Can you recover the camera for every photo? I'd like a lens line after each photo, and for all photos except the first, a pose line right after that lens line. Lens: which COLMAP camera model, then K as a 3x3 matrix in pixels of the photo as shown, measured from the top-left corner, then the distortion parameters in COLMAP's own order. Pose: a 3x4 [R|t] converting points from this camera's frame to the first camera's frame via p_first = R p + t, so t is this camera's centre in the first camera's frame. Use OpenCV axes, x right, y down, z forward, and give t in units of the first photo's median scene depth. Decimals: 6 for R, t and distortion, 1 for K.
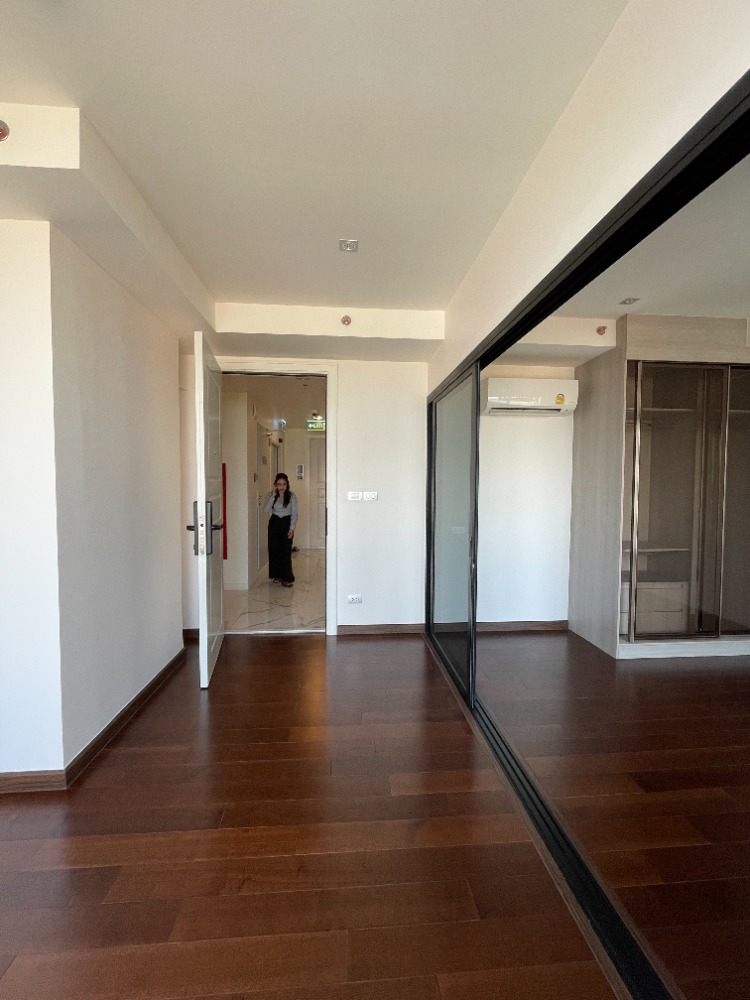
lens RADIAL K [[405.1, 0, 375.0], [0, 405.1, 500.0], [0, 0, 1]] dist [-0.000766, -0.000425]
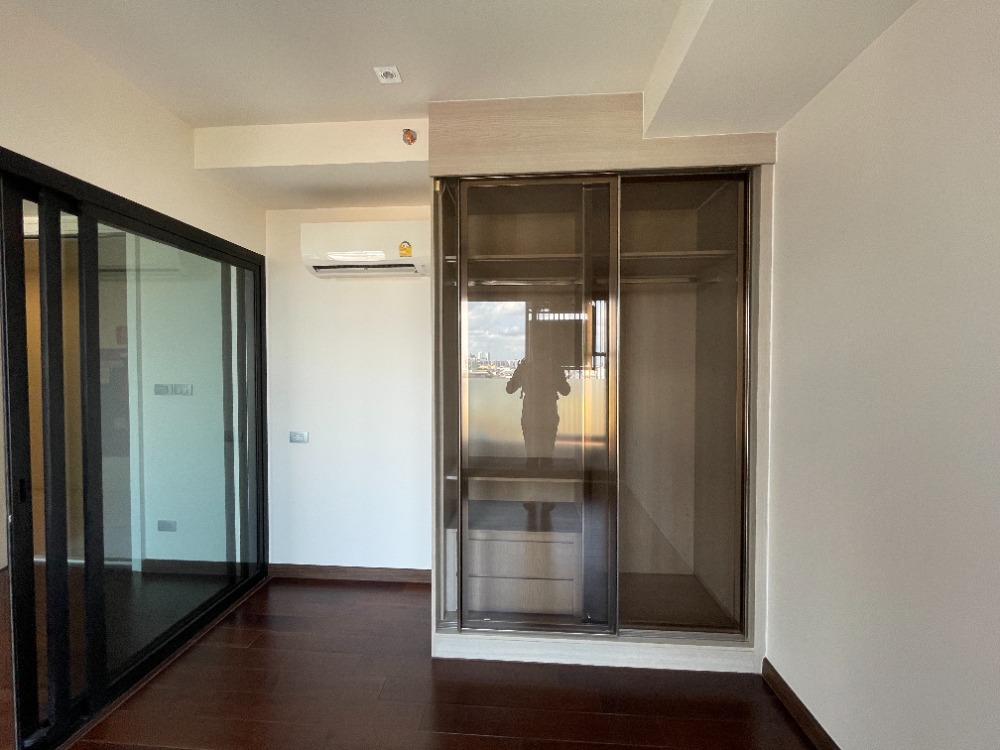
lens RADIAL K [[405.1, 0, 500.0], [0, 405.1, 375.0], [0, 0, 1]] dist [-0.000766, -0.000425]
pose [[0.988614, -0.006913, -0.150314, 0.737584], [0.004525, 0.999858, -0.016220, -0.024656], [0.150405, 0.015355, 0.988505, 0.358920]]
